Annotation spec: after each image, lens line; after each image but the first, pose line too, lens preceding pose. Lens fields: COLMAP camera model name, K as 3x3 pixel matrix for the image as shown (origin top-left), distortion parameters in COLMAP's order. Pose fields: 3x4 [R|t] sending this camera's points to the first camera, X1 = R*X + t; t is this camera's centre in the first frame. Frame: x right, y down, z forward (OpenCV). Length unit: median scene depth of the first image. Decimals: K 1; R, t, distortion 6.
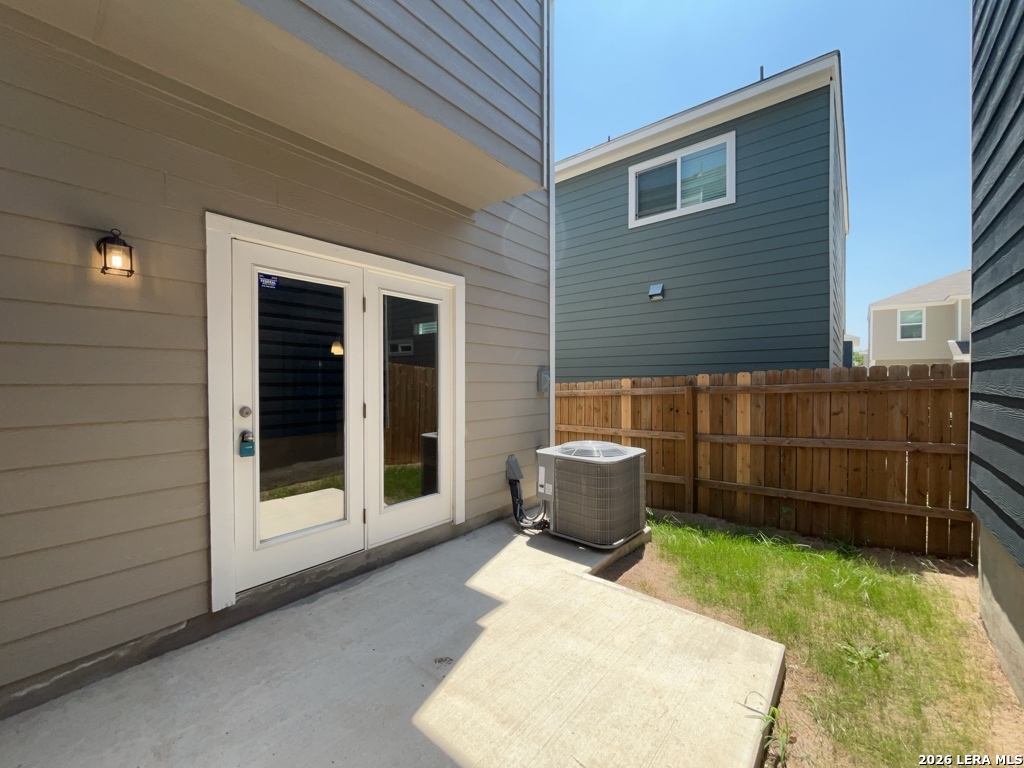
lens RADIAL K [[413.1, 0, 513.9], [0, 413.1, 384.2], [0, 0, 1]] dist [-0.002533, -0.000296]
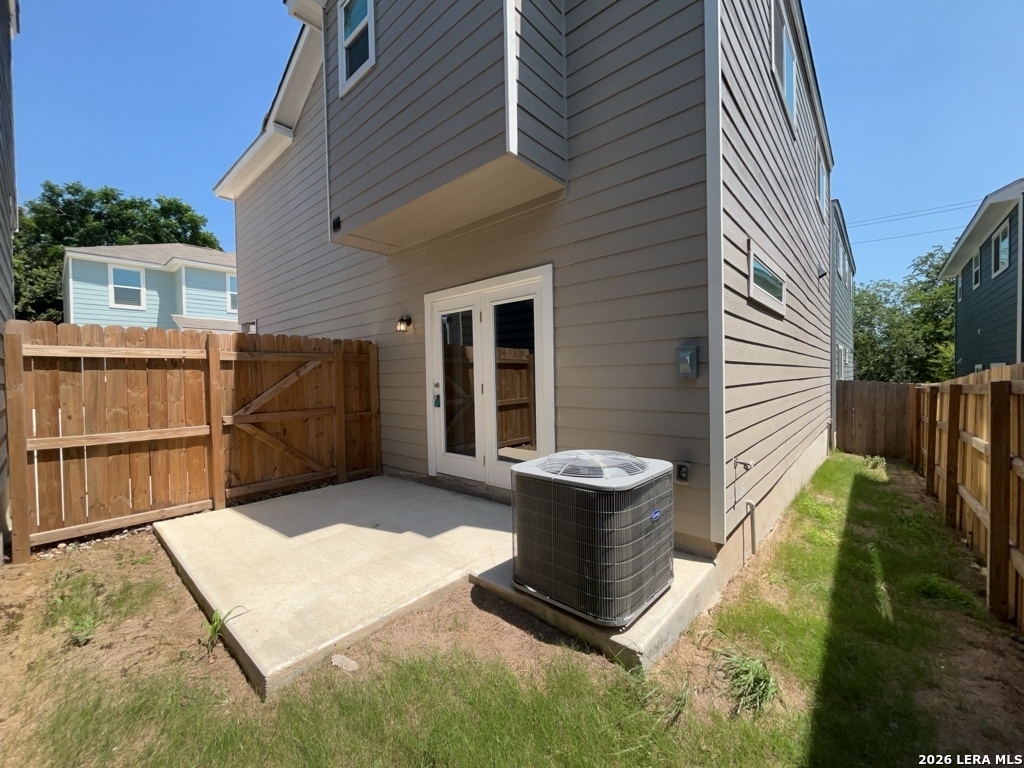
lens RADIAL K [[413.1, 0, 514.1], [0, 413.1, 384.8], [0, 0, 1]] dist [-0.002533, -0.000296]
pose [[-0.030644, 0.021767, -0.999293, 1.239760], [0.008471, 0.999733, 0.021517, 0.020760], [0.999494, -0.007805, -0.030821, 1.294953]]
